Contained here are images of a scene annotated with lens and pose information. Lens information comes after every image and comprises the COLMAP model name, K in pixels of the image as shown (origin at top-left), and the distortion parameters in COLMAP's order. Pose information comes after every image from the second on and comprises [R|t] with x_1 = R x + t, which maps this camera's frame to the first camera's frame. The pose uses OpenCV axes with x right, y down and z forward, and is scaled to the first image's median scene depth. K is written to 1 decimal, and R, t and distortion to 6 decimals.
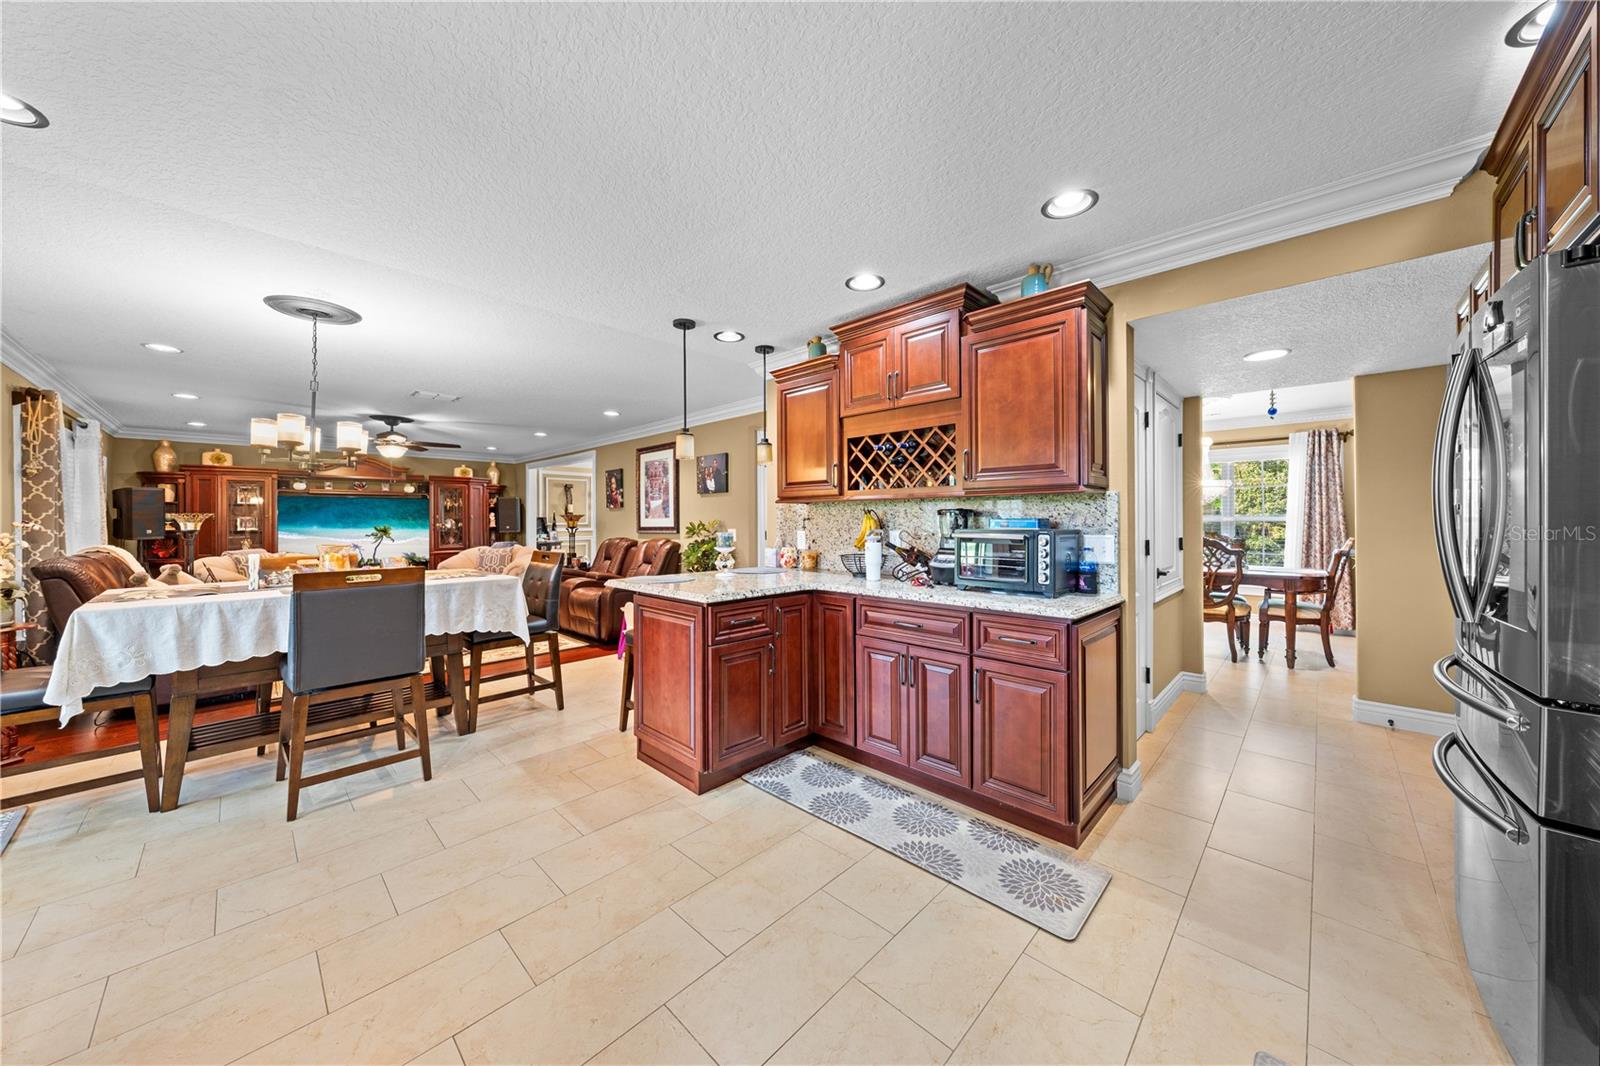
lens RADIAL K [[541.1, 0, 804.6], [0, 541.1, 516.4], [0, 0, 1]] dist [-0.005126, 0.000663]
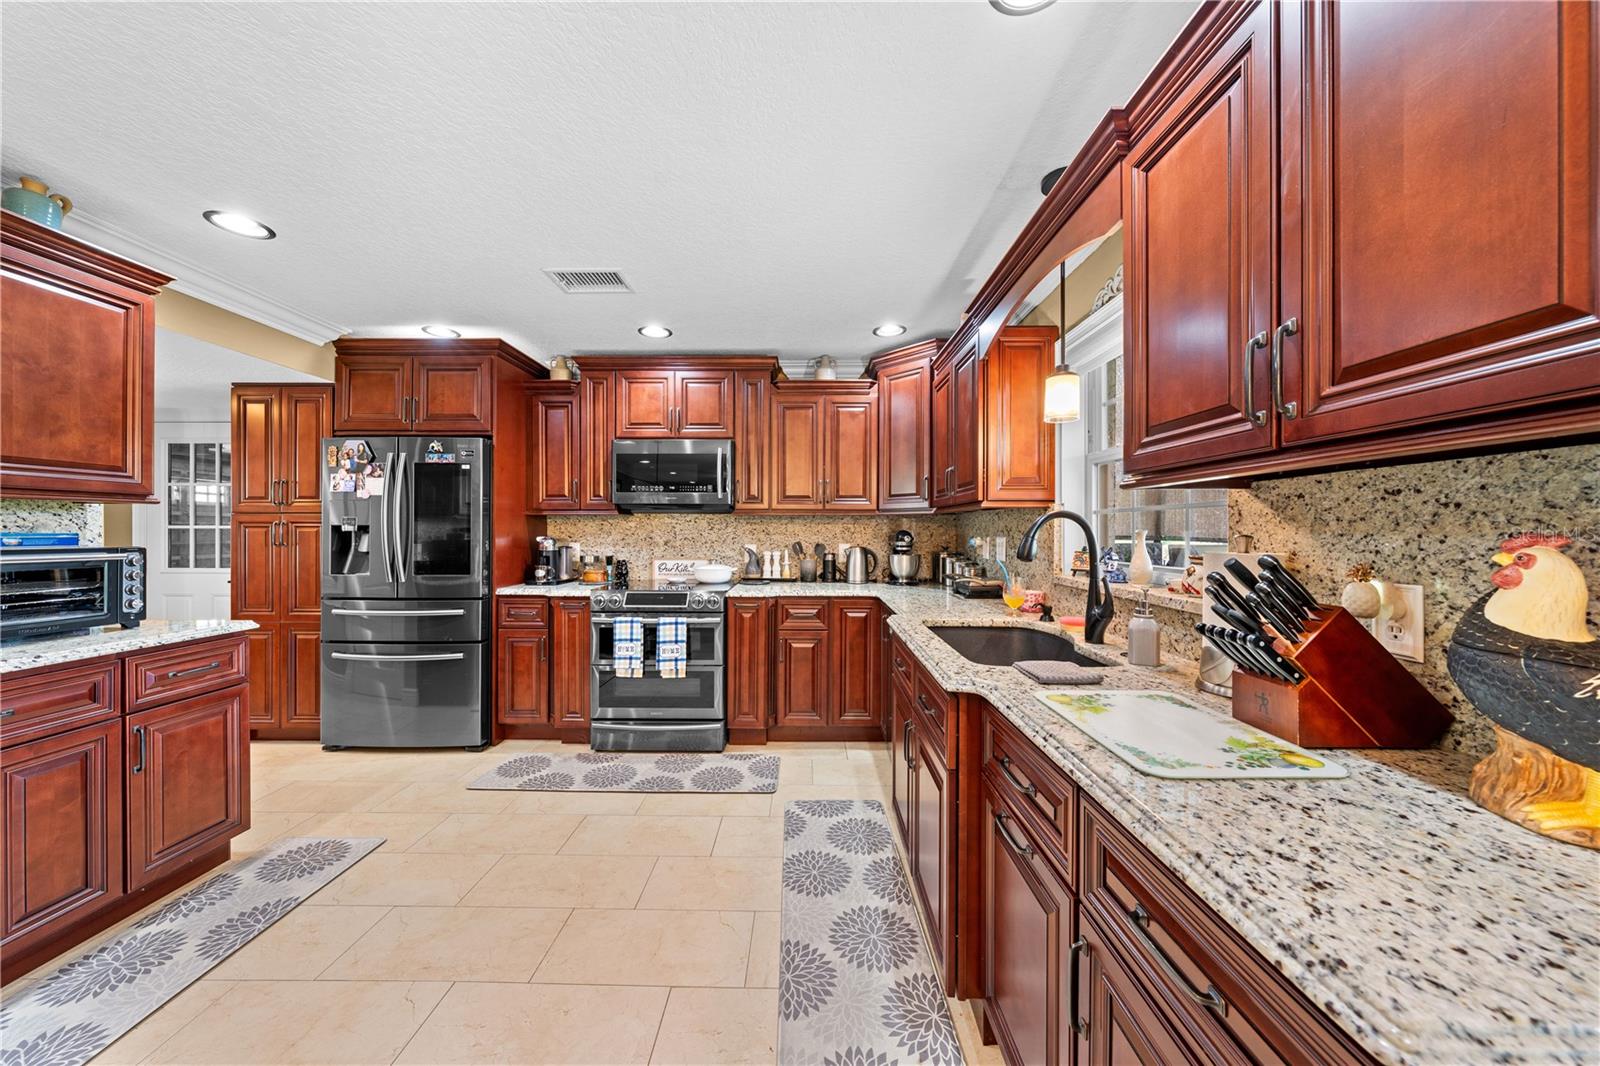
lens RADIAL K [[541.1, 0, 802.8], [0, 541.1, 533.1], [0, 0, 1]] dist [-0.005126, 0.000663]
pose [[-0.686278, 0.000017, 0.727339, -0.327256], [-0.003667, 0.999987, -0.003484, 0.000918], [-0.727330, -0.005058, -0.686269, 0.307871]]
